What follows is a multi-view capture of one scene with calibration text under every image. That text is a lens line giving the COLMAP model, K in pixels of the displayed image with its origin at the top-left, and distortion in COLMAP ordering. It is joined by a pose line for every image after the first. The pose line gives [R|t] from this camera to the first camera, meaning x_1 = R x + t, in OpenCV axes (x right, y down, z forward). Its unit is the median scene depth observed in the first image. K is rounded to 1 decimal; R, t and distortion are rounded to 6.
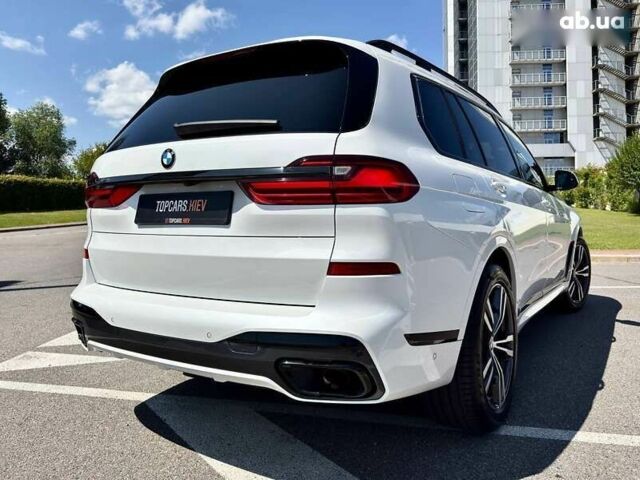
lens RADIAL K [[518.3, 0, 332.7], [0, 518.3, 214.5], [0, 0, 1]] dist [0.004030, 0.000049]
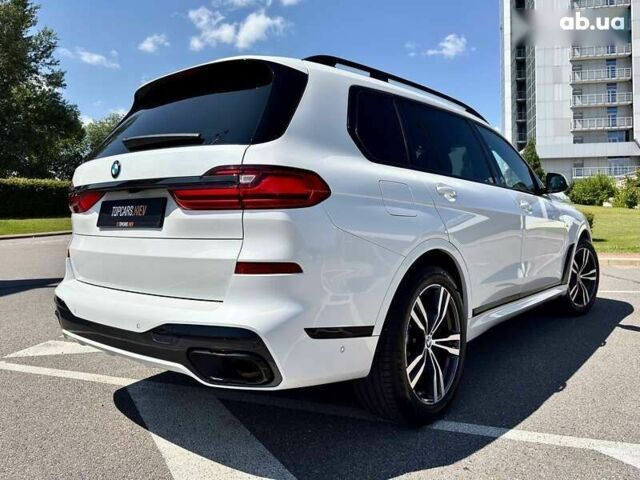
lens RADIAL K [[511.0, 0, 327.8], [0, 511.0, 219.9], [0, 0, 1]] dist [0.007052, 0.001715]
pose [[0.993084, -0.000718, -0.117406, 0.267252], [0.001426, 0.999981, 0.005945, -0.003151], [0.117400, -0.006071, 0.993066, -0.052122]]
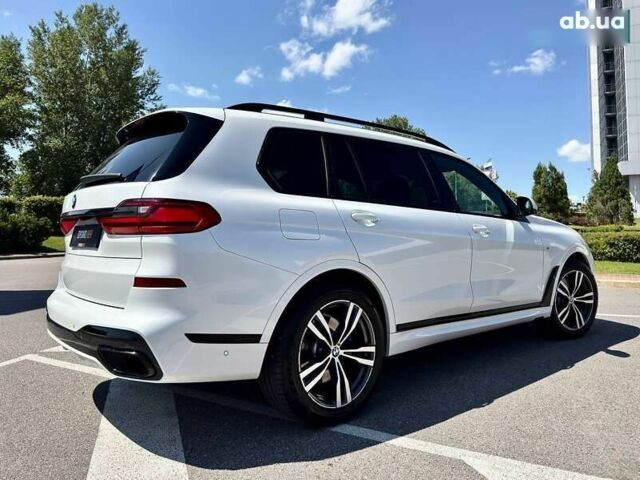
lens RADIAL K [[488.5, 0, 320.1], [0, 488.5, 224.9], [0, 0, 1]] dist [0.062848, -0.083168]
pose [[0.956358, -0.002271, -0.292187, 0.711545], [-0.003679, 0.999797, -0.019814, -0.018043], [0.292173, 0.020024, 0.956156, -0.086959]]
